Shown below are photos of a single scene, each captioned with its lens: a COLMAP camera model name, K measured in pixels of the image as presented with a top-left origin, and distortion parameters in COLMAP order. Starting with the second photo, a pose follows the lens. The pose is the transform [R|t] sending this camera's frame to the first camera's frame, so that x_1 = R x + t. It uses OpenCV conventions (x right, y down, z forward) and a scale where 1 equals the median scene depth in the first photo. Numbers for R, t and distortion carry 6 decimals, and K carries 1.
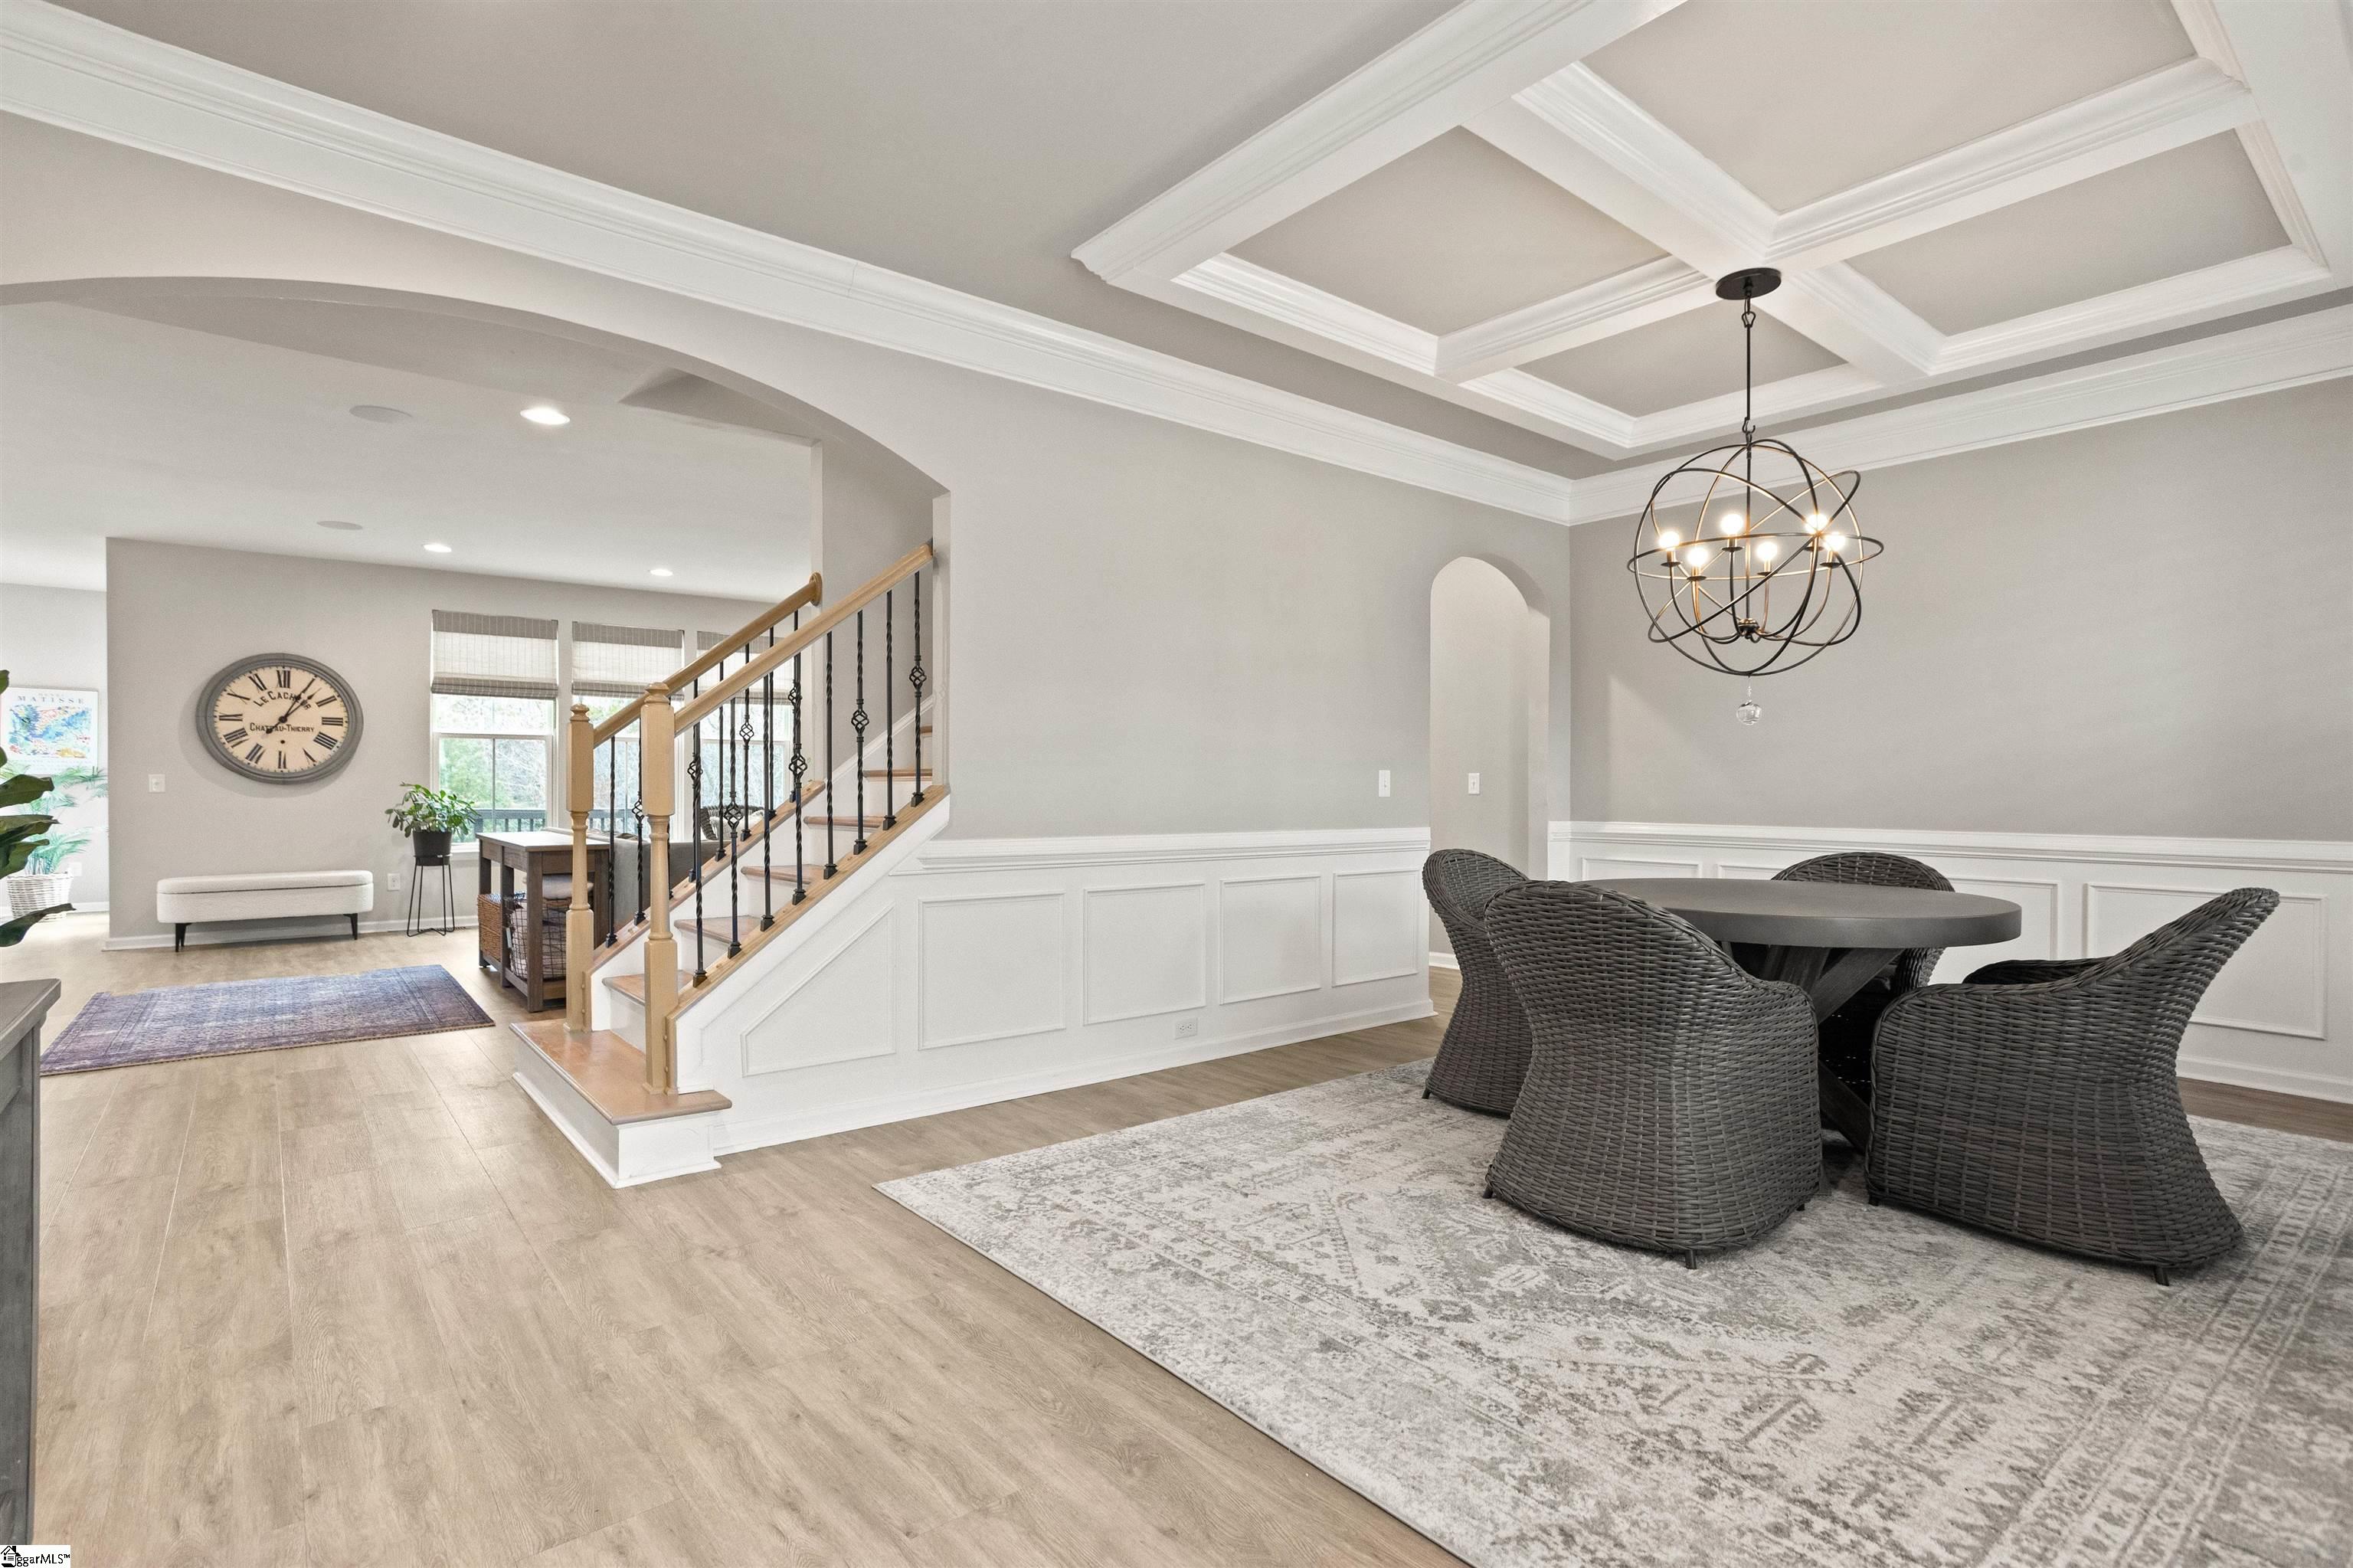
lens RADIAL K [[1147.9, 0, 1183.1], [0, 1147.9, 786.1], [0, 0, 1]] dist [-0.019285, 0.011075]
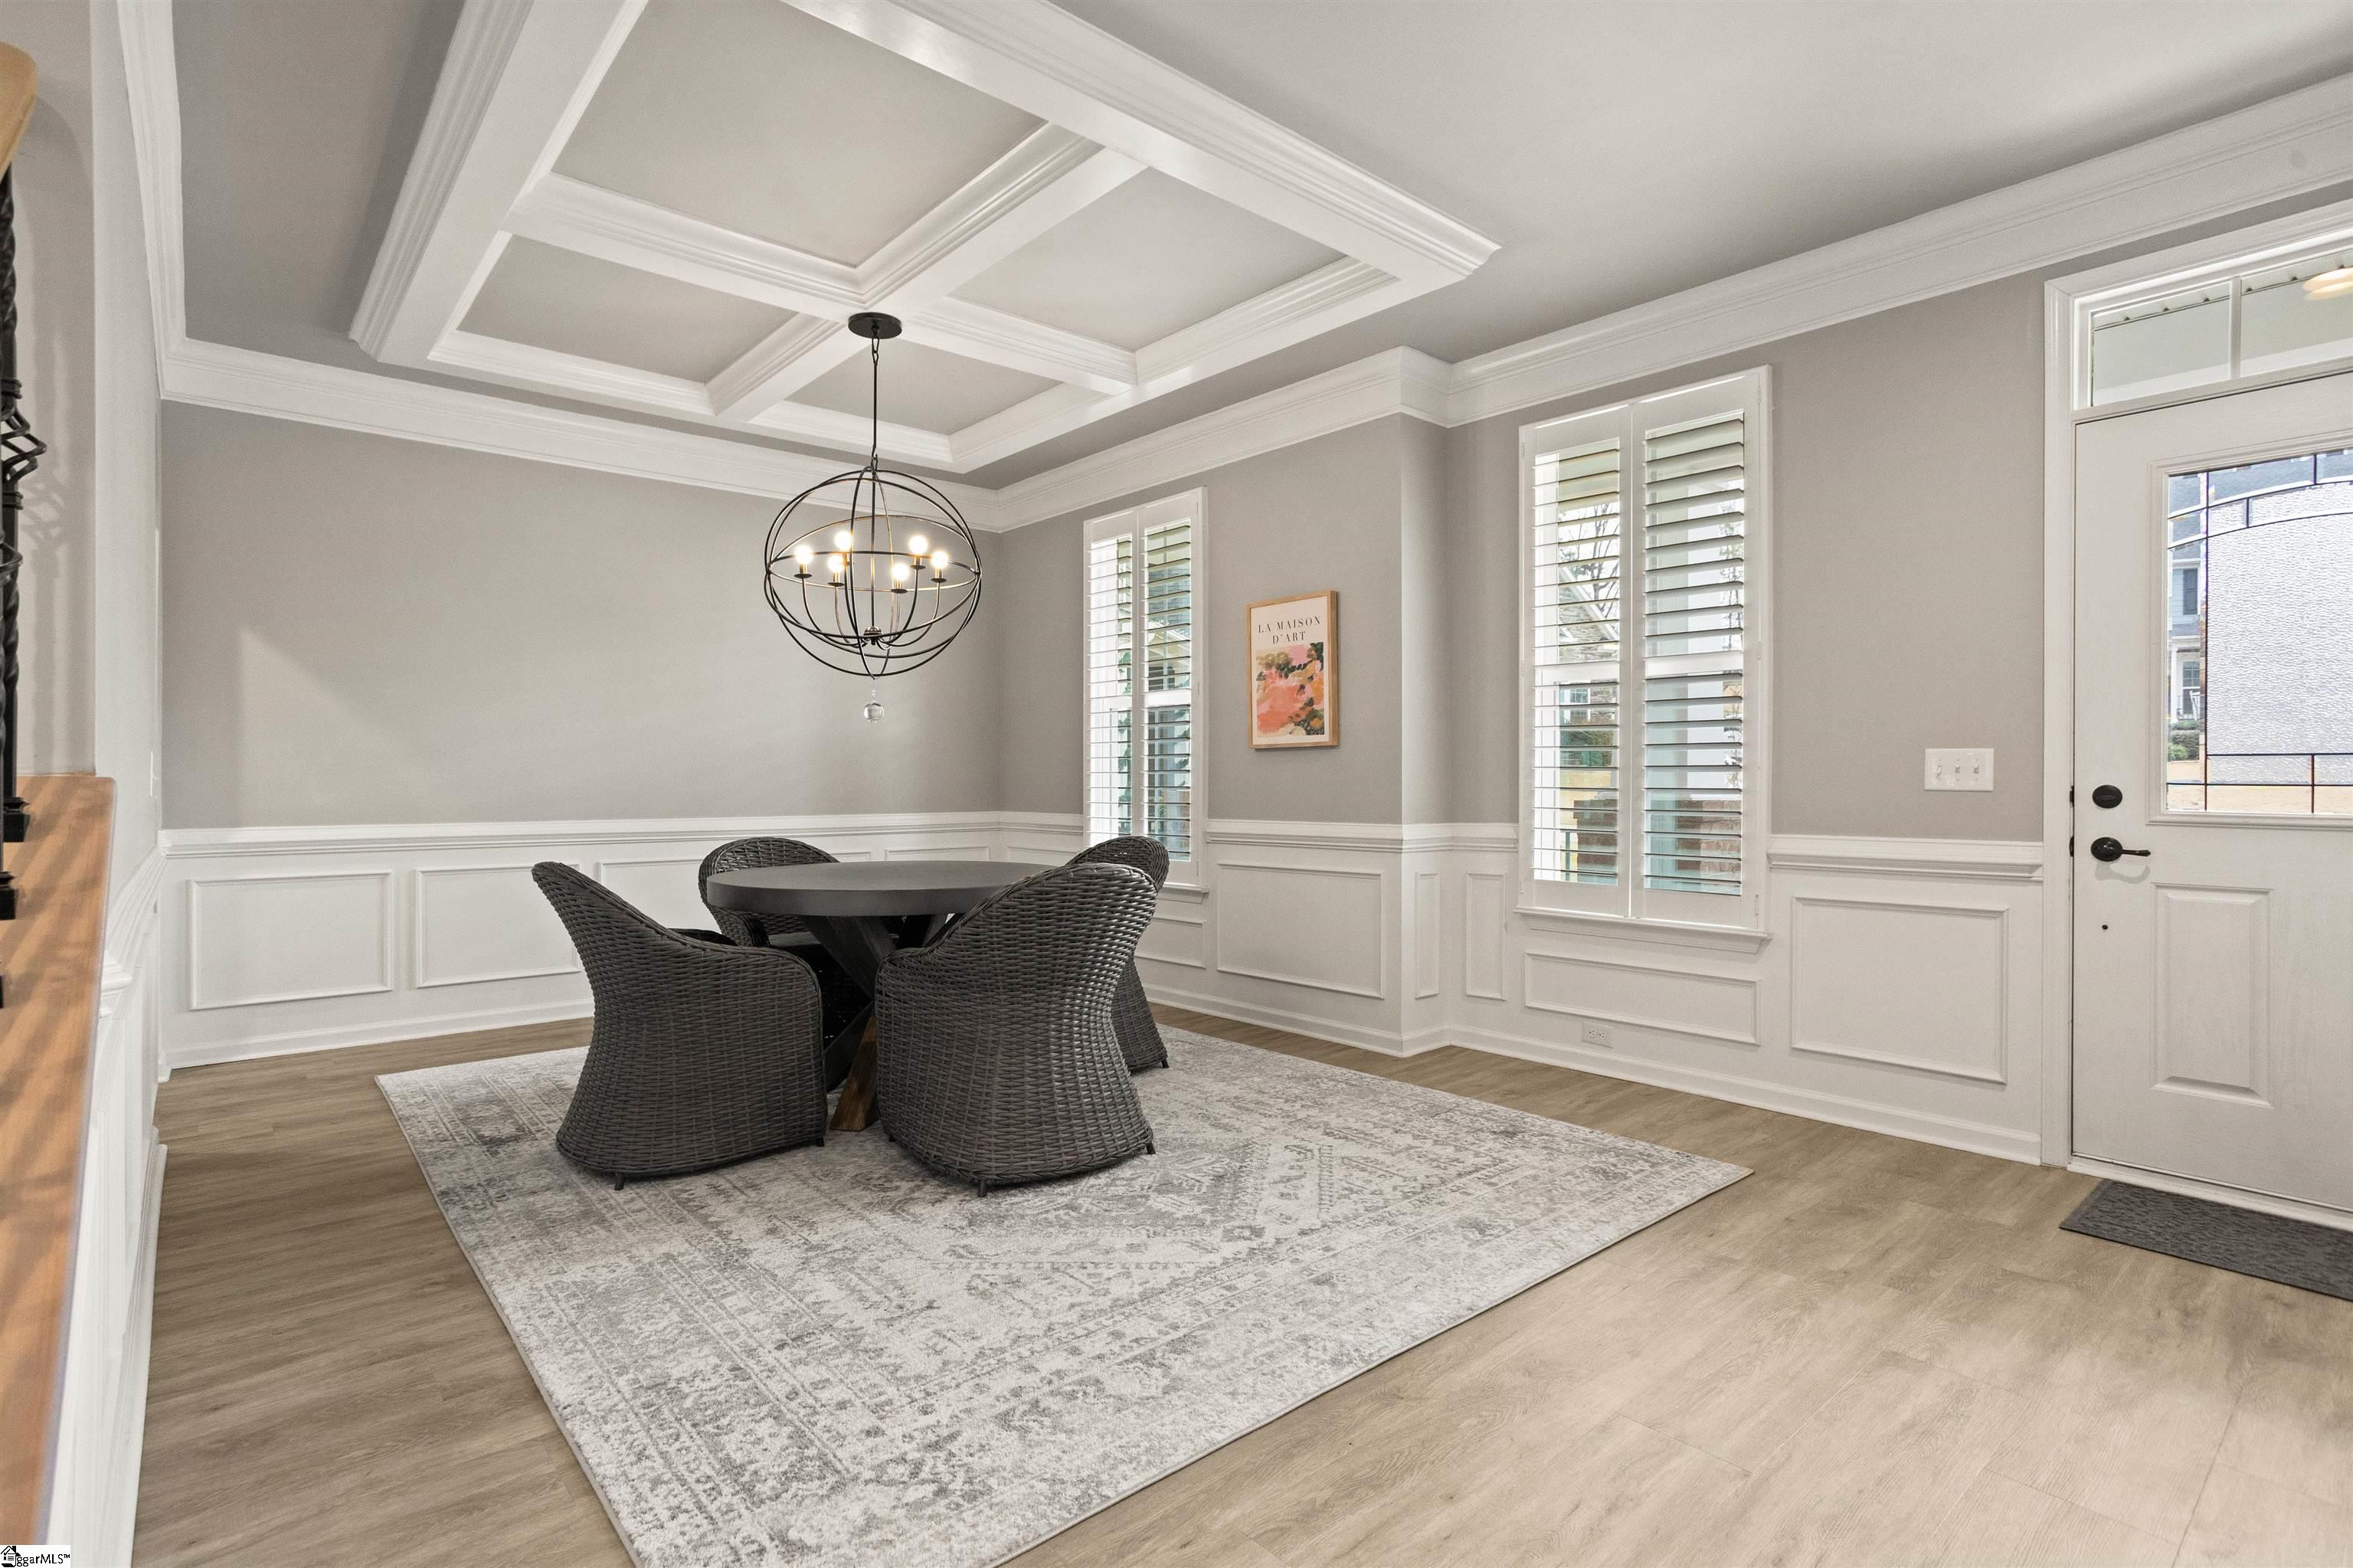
lens RADIAL K [[1147.9, 0, 1140.3], [0, 1147.9, 775.3], [0, 0, 1]] dist [-0.019285, 0.011075]
pose [[-0.010749, 0.005116, 0.999929, -0.806203], [-0.000497, 0.999987, -0.005122, 0.003825], [-0.999942, -0.000552, -0.010747, 0.977734]]
